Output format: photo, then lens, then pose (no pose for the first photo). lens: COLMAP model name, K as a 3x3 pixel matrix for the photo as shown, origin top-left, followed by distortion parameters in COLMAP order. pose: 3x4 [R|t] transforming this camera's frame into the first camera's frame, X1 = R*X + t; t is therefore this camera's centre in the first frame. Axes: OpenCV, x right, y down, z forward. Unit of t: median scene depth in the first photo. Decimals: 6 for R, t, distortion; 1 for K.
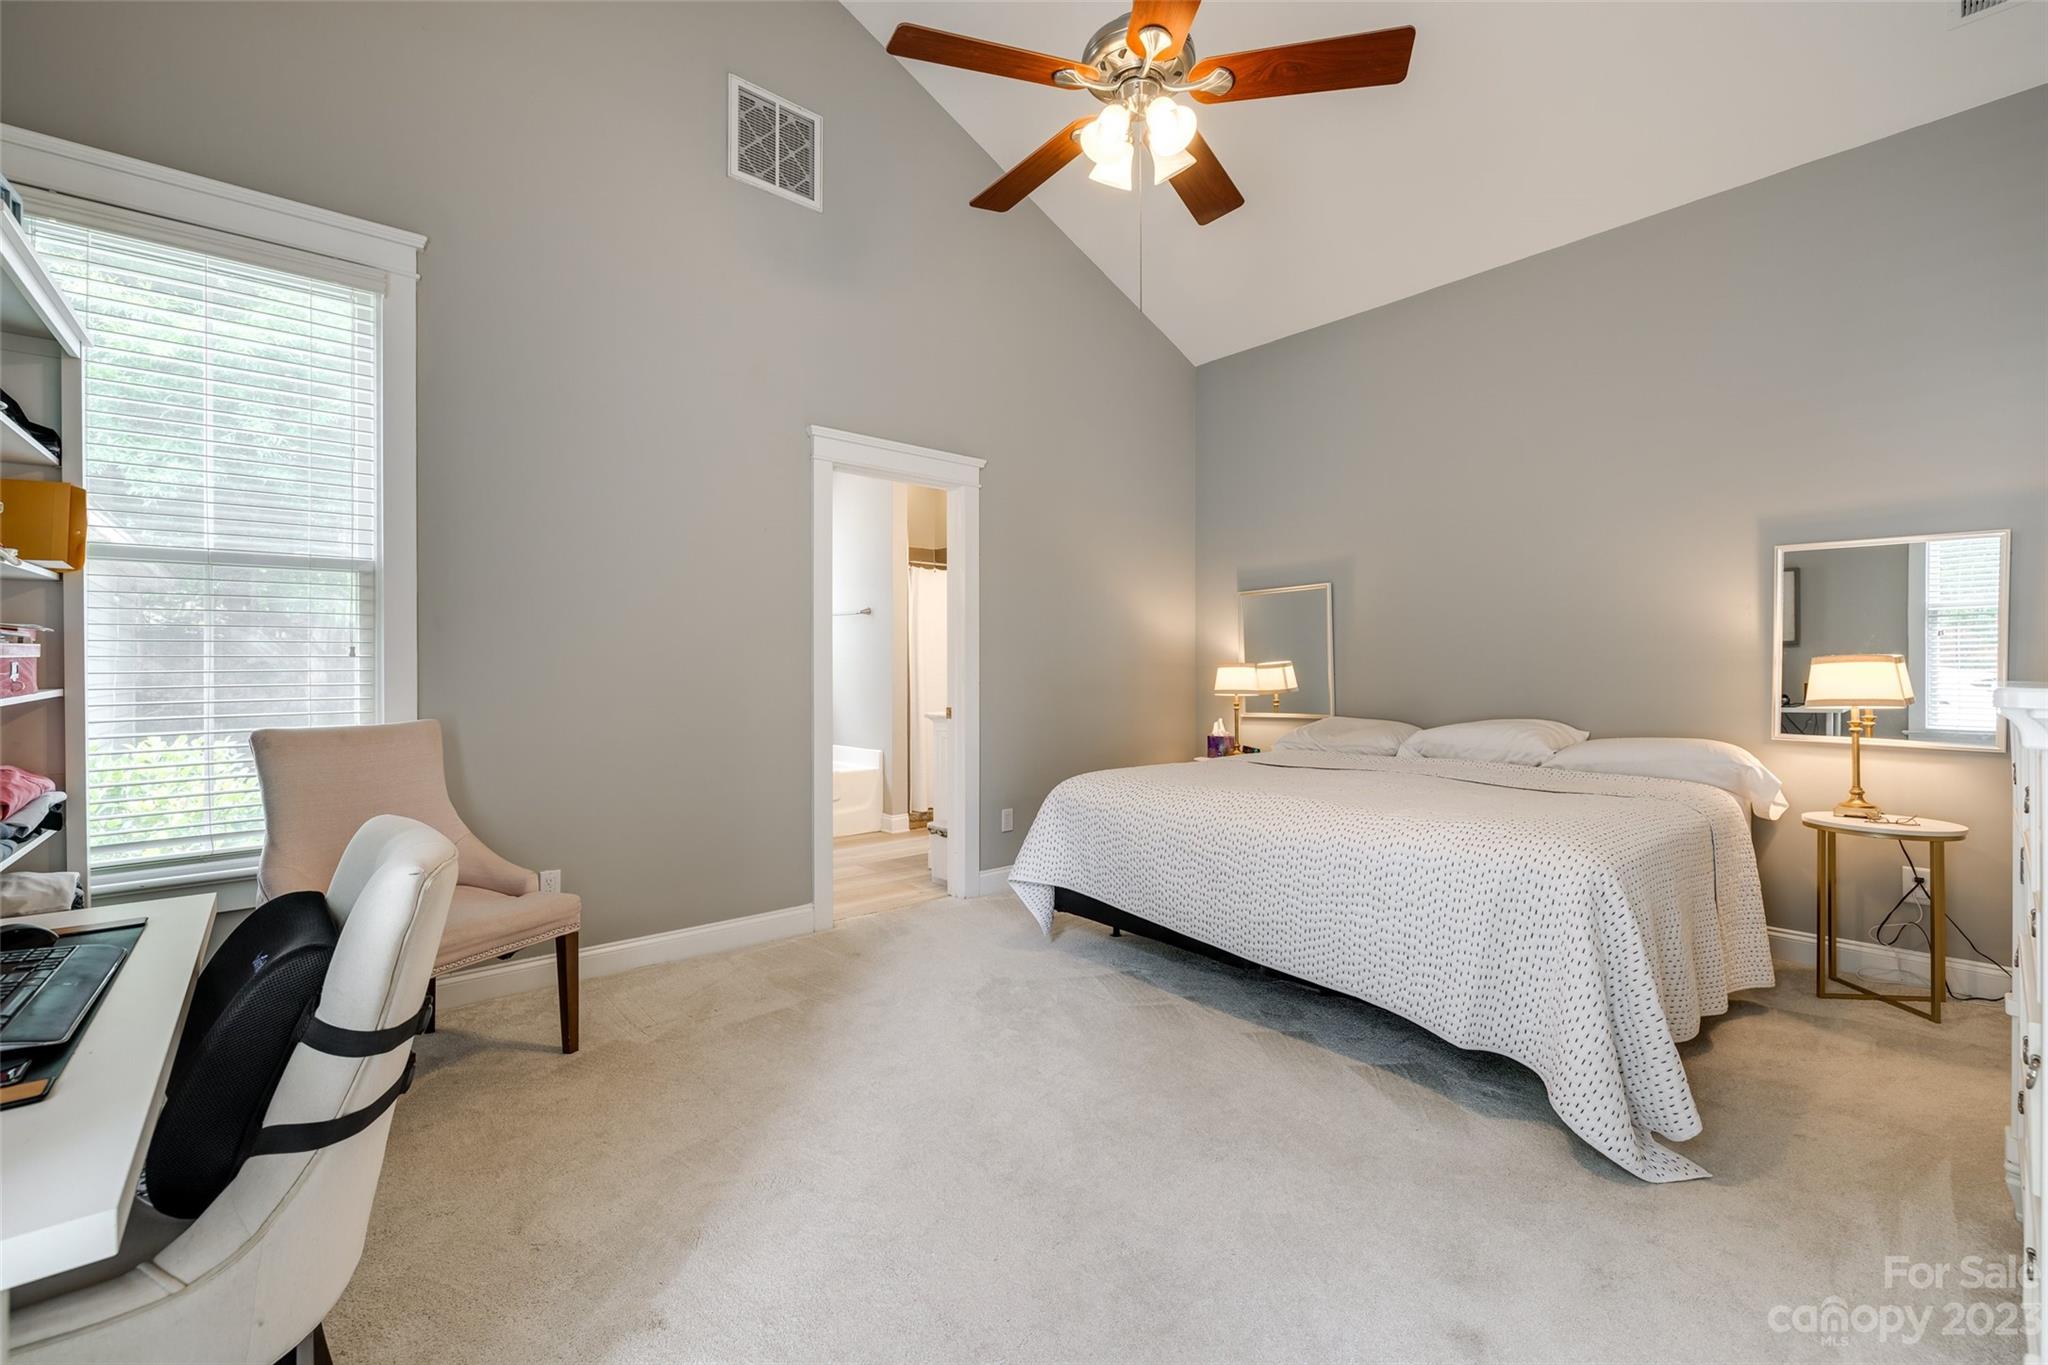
lens RADIAL K [[864.8, 0, 1026.8], [0, 864.8, 670.1], [0, 0, 1]] dist [-0.002294, -0.000628]
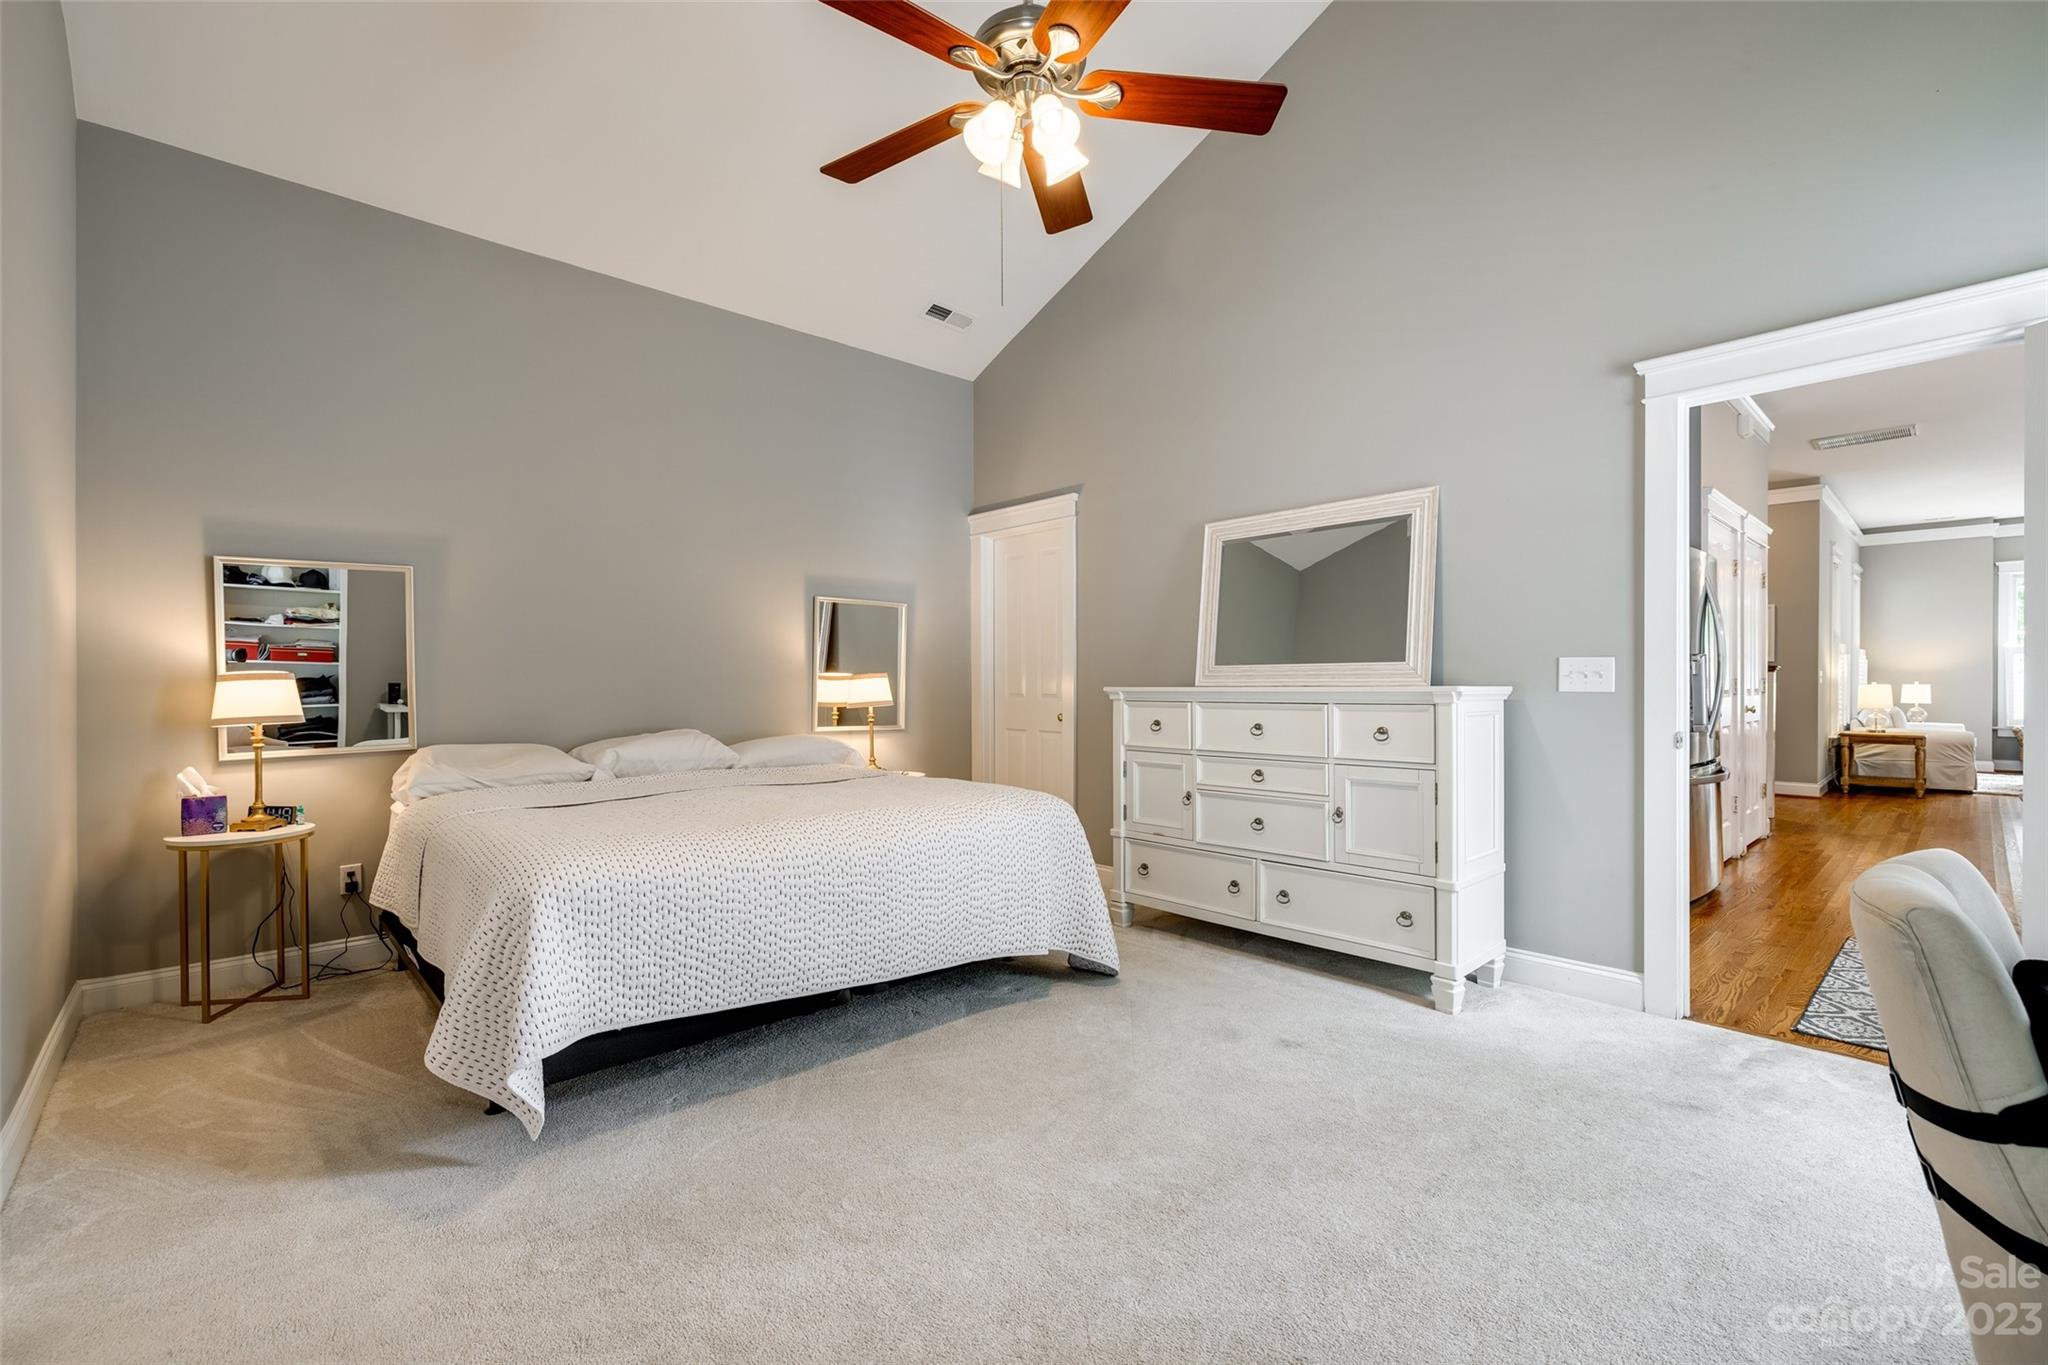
lens RADIAL K [[864.8, 0, 1021.8], [0, 864.8, 692.1], [0, 0, 1]] dist [-0.002294, -0.000628]
pose [[-0.029425, -0.008914, 0.999527, -0.571597], [0.002805, 0.999956, 0.009000, 0.002503], [-0.999563, 0.003069, -0.029399, 0.700762]]
